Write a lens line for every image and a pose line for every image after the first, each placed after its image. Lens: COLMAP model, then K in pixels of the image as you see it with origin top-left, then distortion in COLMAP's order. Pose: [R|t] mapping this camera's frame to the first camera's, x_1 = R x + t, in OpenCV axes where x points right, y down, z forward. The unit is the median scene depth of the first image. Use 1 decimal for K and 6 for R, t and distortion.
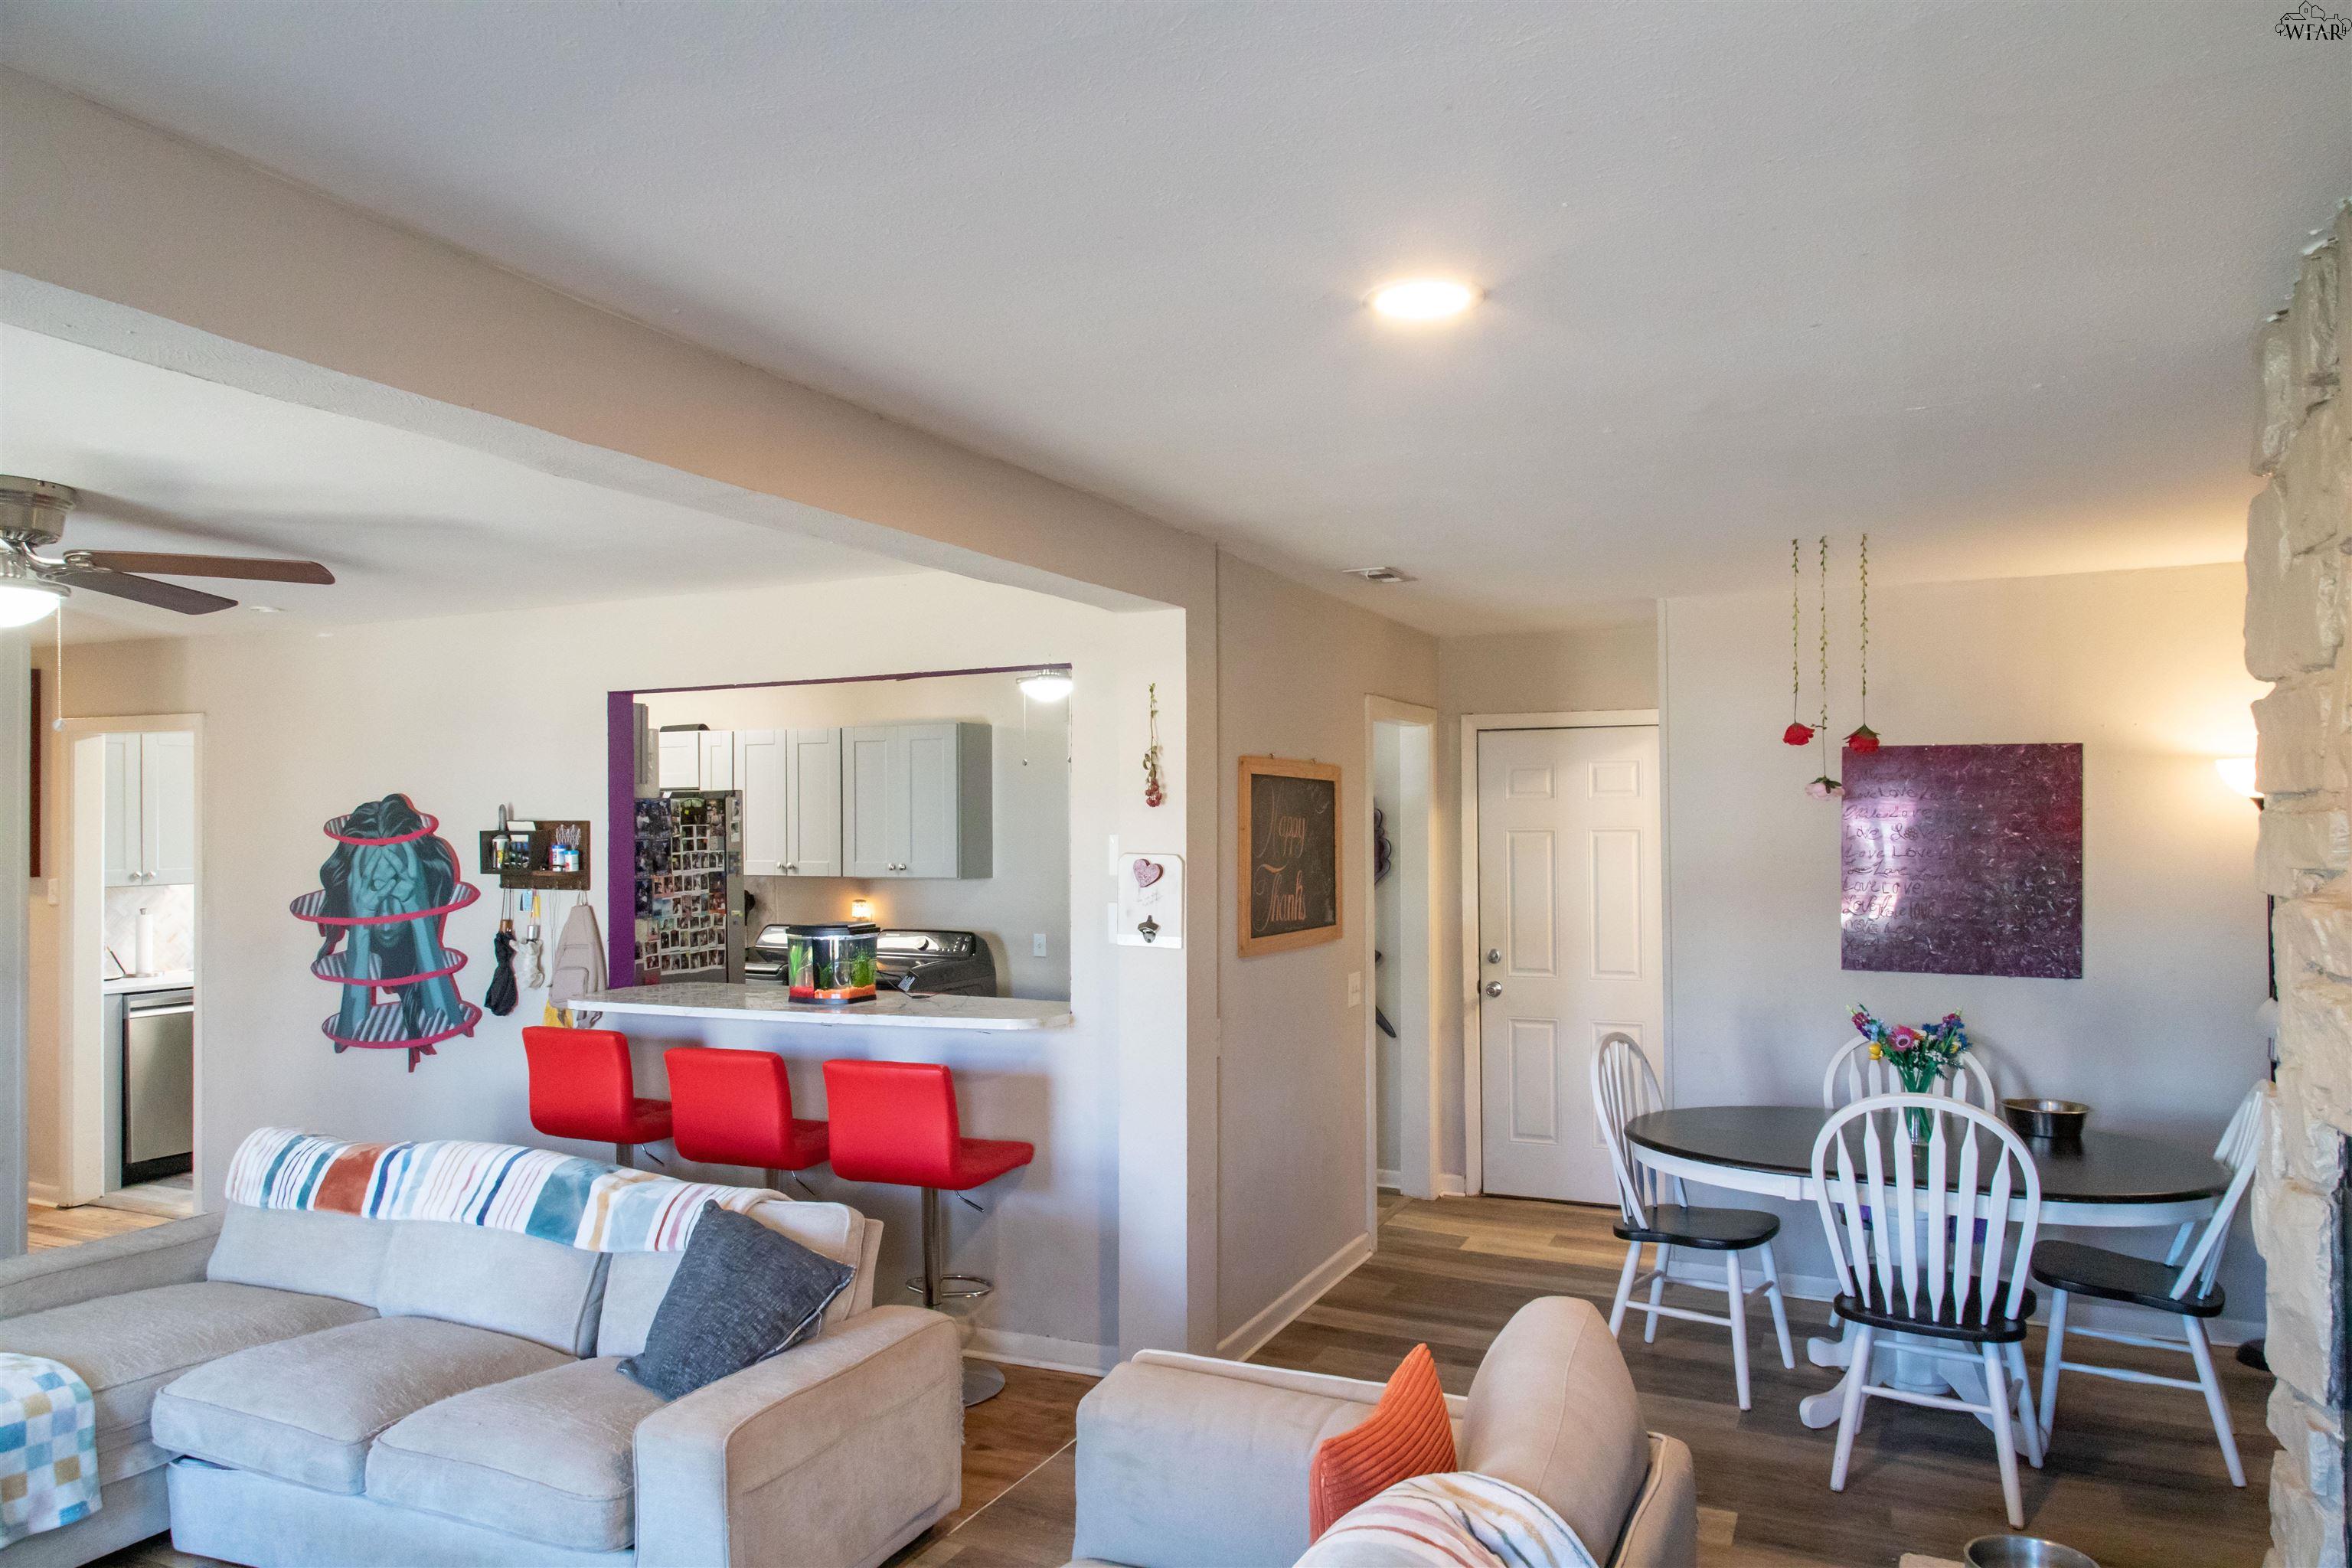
lens RADIAL K [[1537.8, 0, 1193.4], [0, 1537.8, 799.9], [0, 0, 1]] dist [0.007434, -0.000057]
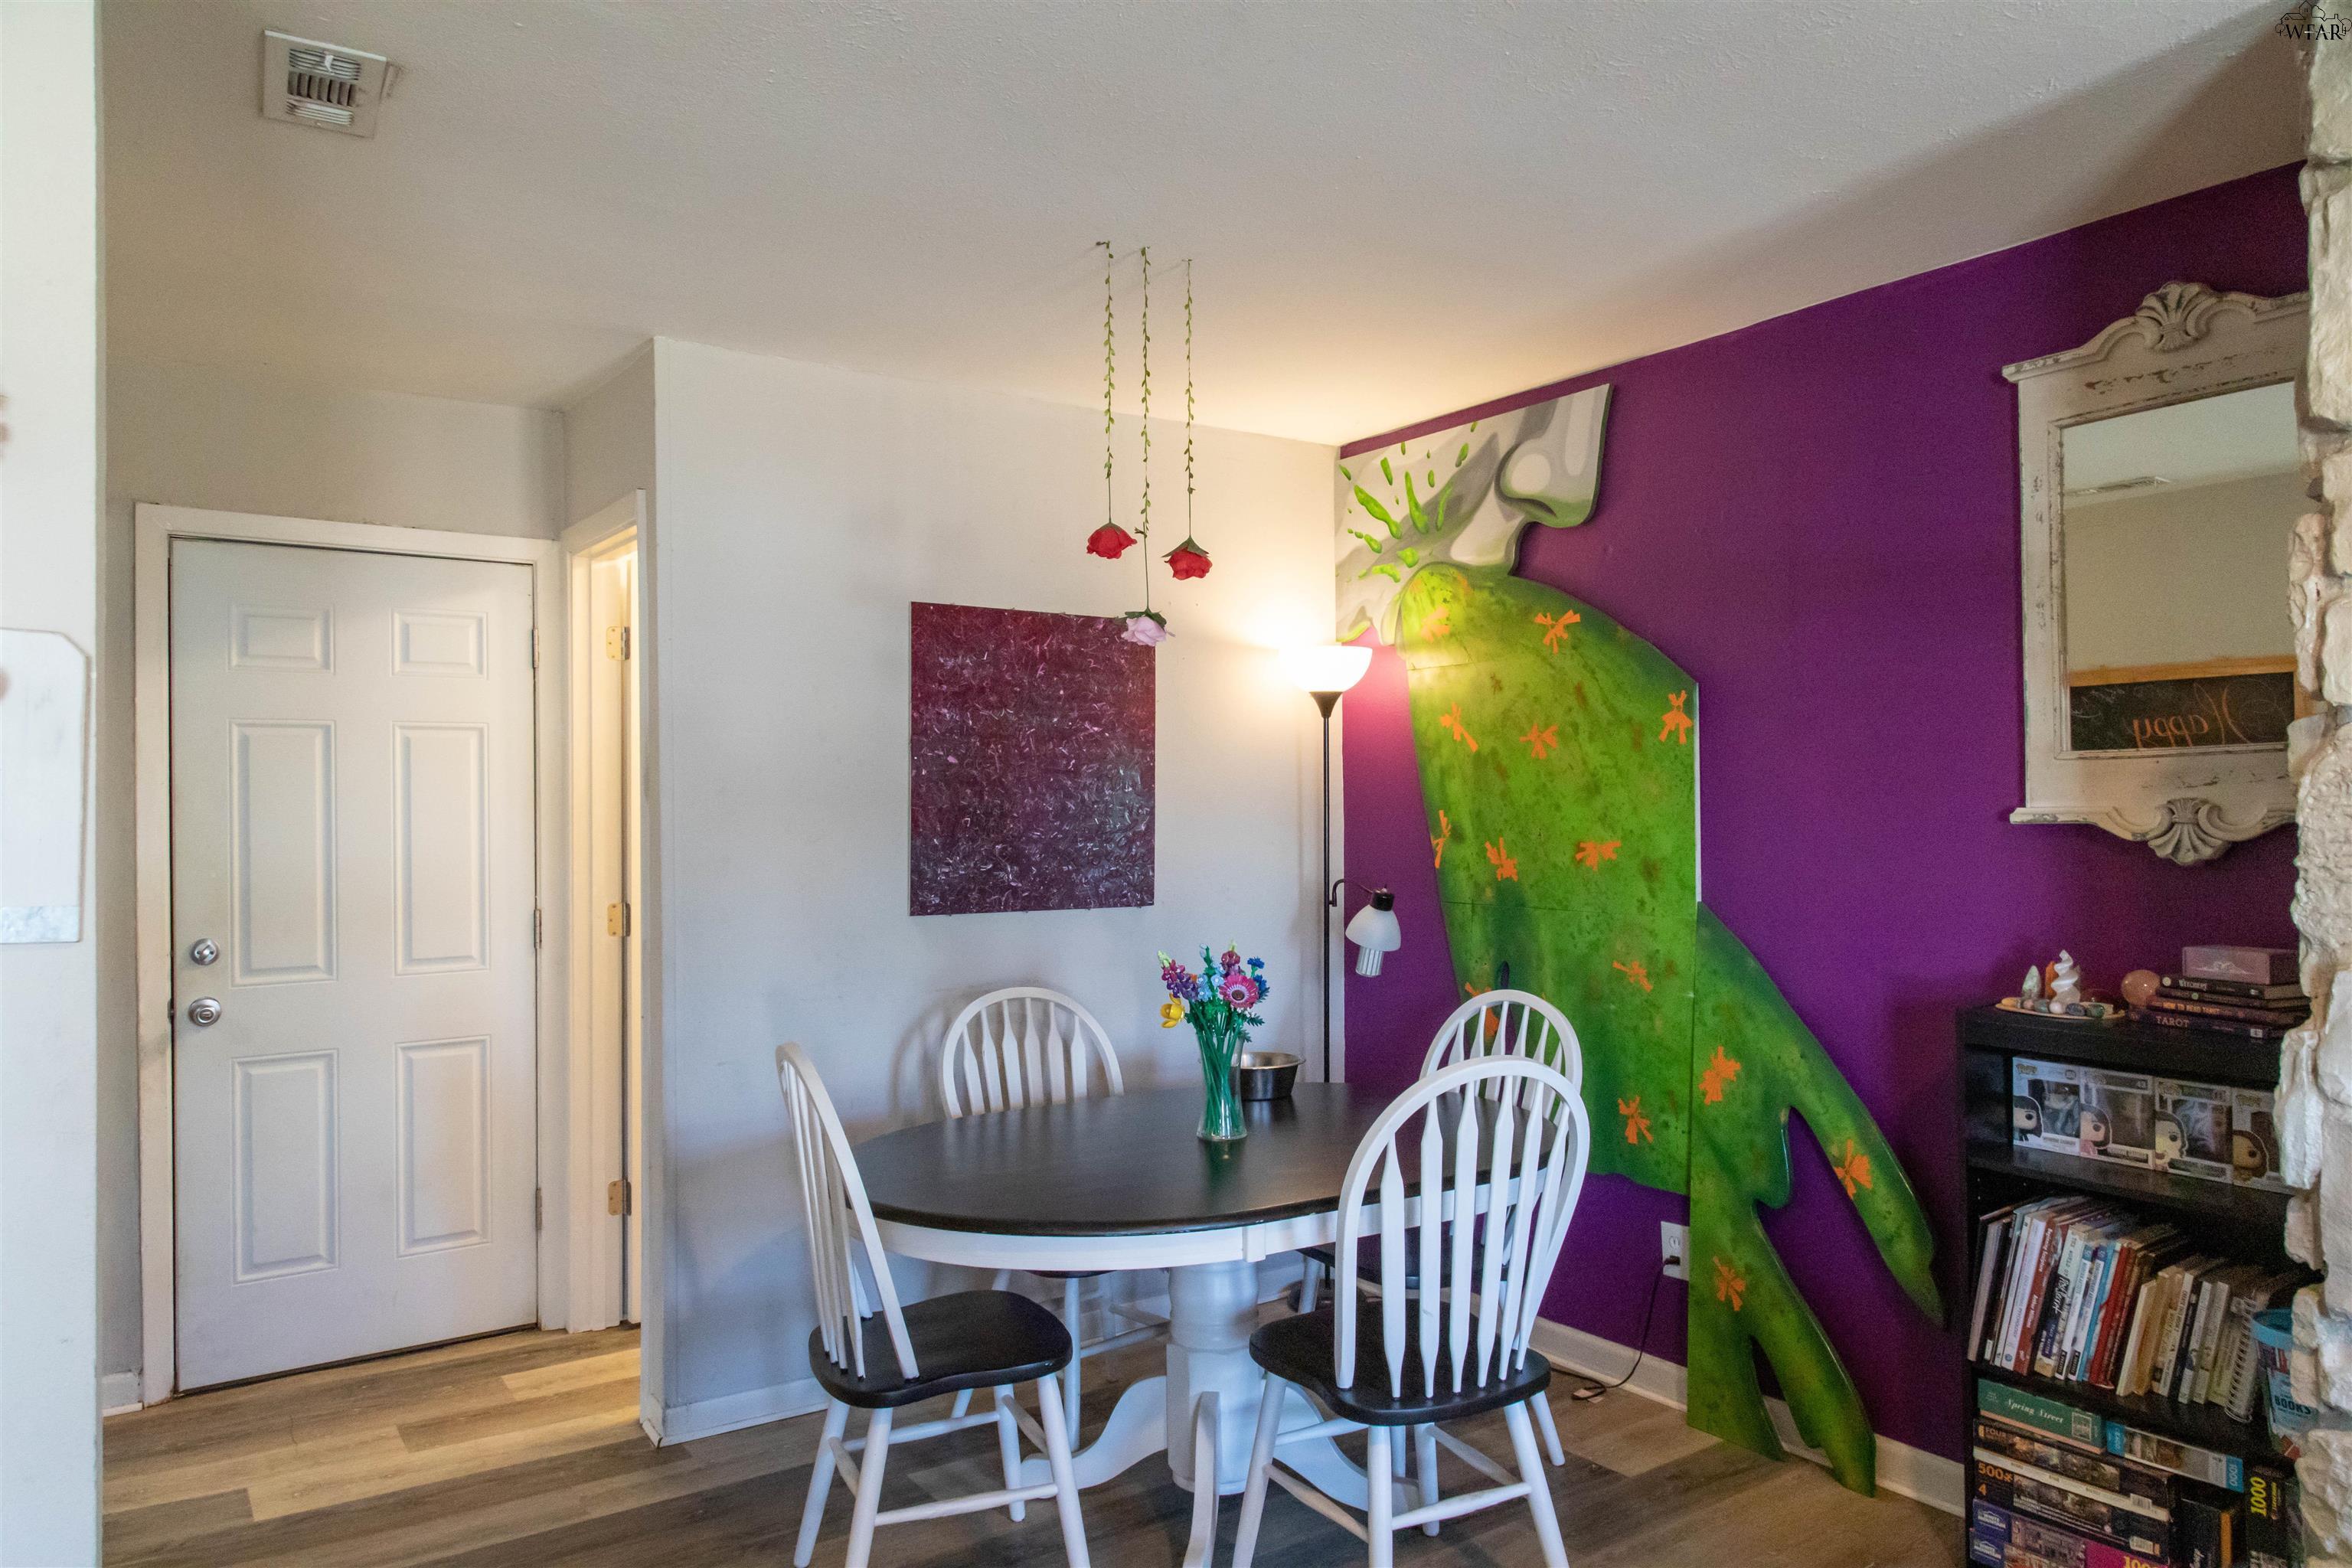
lens RADIAL K [[1562.7, 0, 1173.4], [0, 1562.7, 790.5], [0, 0, 1]] dist [0.005045, -0.002927]
pose [[0.517718, 0.005671, 0.855533, -0.119274], [-0.010311, 0.999947, -0.000388, 0.047593], [-0.855489, -0.008621, 0.517748, 0.486015]]
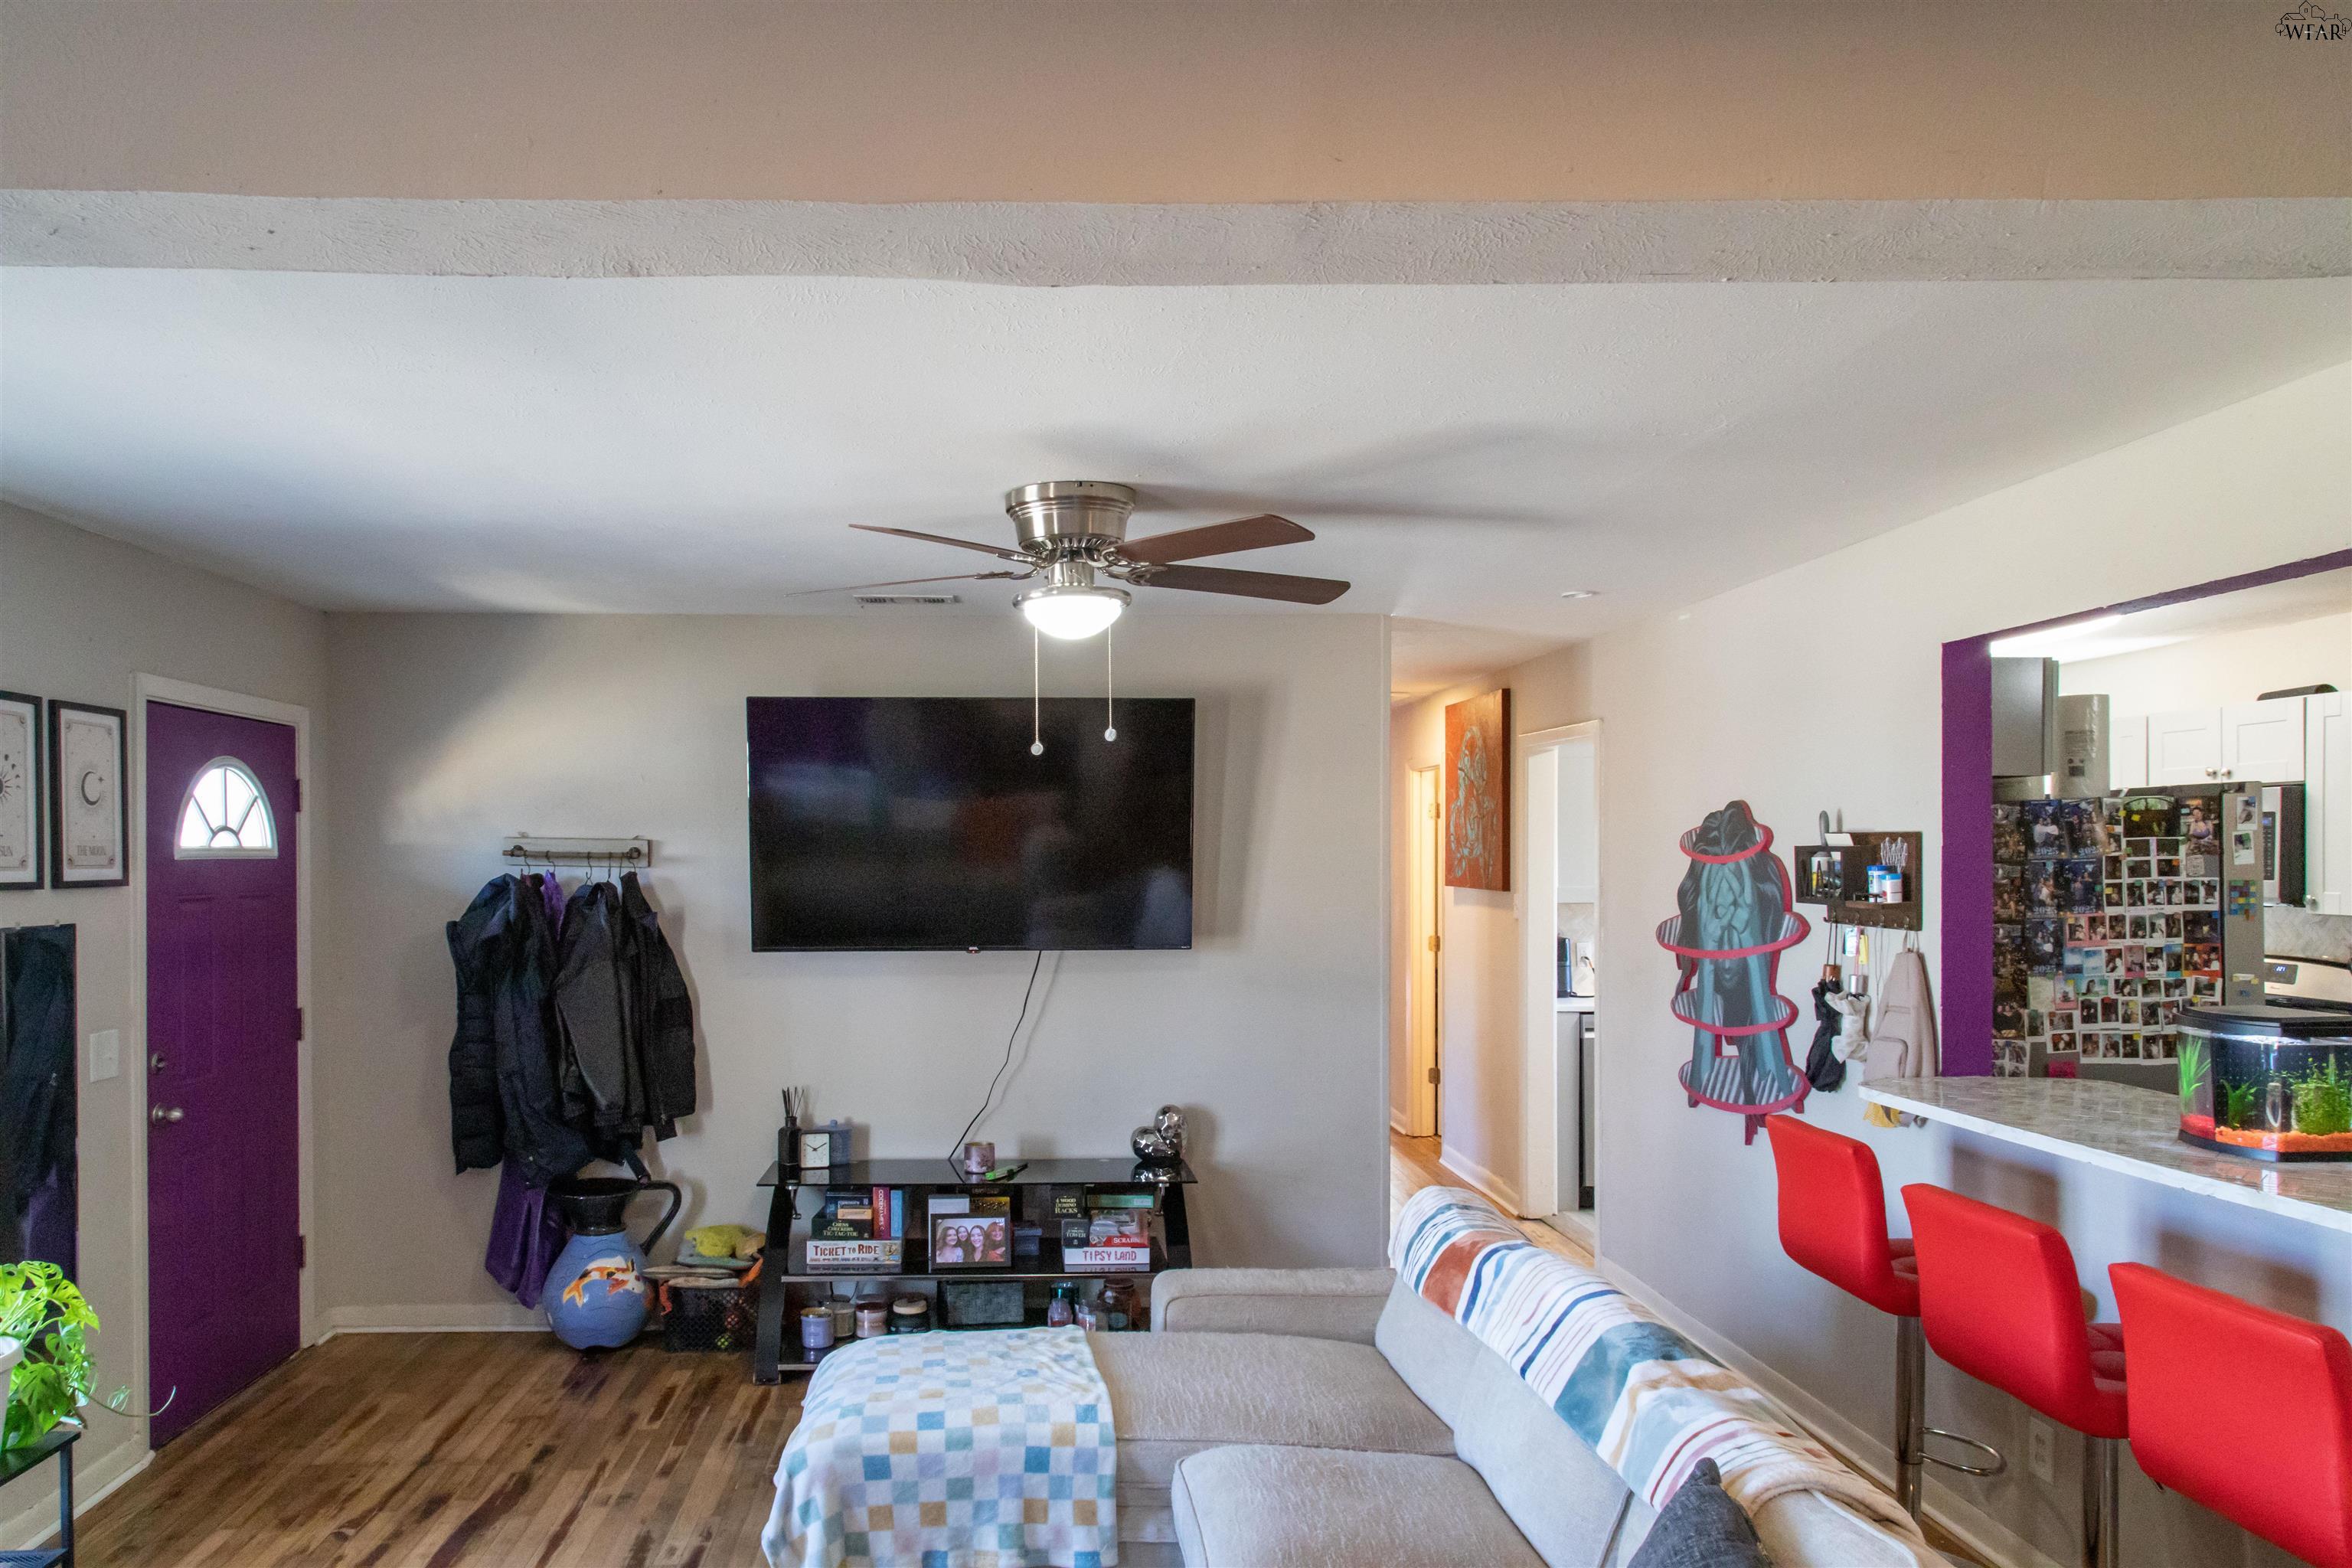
lens RADIAL K [[1594.6, 0, 1057.2], [0, 1594.6, 877.6], [0, 0, 1]] dist [0.017676, 0.001404]
pose [[0.446750, 0.017962, -0.894479, 0.079642], [0.016965, 0.999449, 0.028543, 0.006528], [0.894498, -0.027927, 0.446199, 0.307425]]
